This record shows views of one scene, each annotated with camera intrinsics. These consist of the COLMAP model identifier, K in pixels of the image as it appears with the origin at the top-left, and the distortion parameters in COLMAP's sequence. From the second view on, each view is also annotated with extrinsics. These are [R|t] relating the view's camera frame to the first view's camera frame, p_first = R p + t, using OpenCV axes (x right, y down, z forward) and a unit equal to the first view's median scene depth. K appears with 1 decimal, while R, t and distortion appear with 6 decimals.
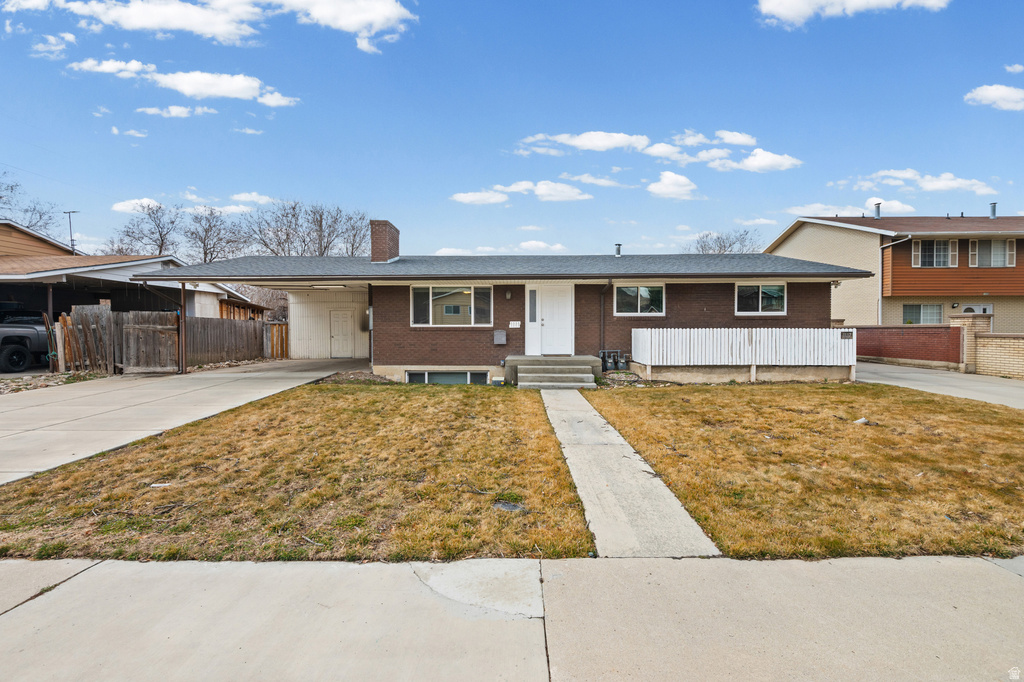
lens RADIAL K [[476.1, 0, 514.0], [0, 476.1, 336.8], [0, 0, 1]] dist [-0.000089, -0.002293]
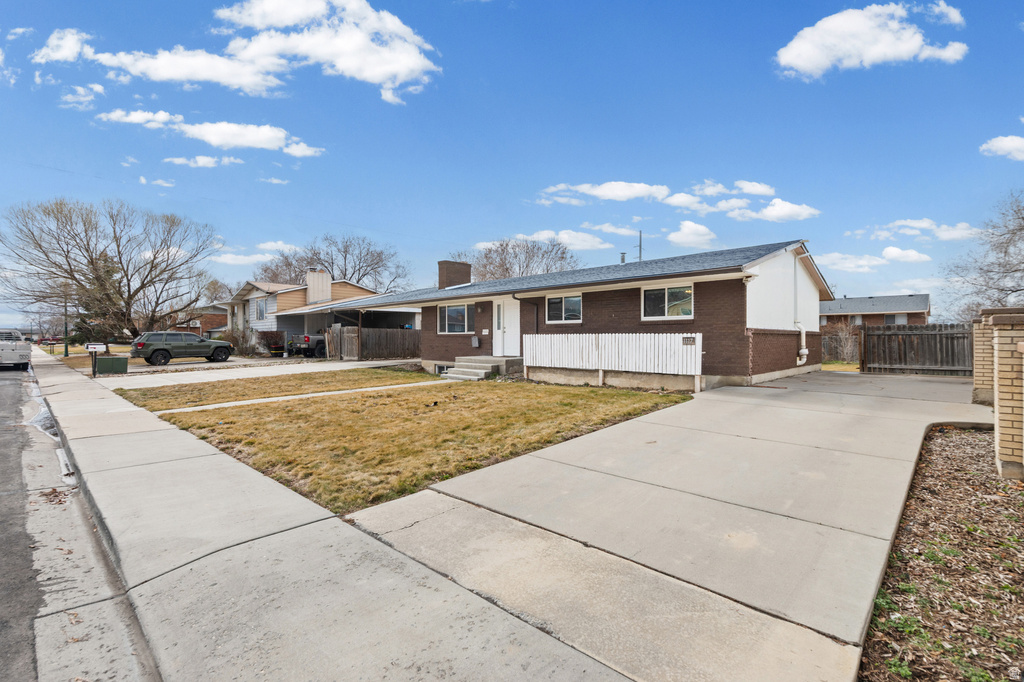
lens RADIAL K [[476.1, 0, 508.1], [0, 476.1, 344.7], [0, 0, 1]] dist [-0.000089, -0.002293]
pose [[0.720479, 0.010217, -0.693402, 0.945064], [-0.011276, 0.999932, 0.003018, 0.004329], [0.693385, 0.005645, 0.720545, 0.109376]]
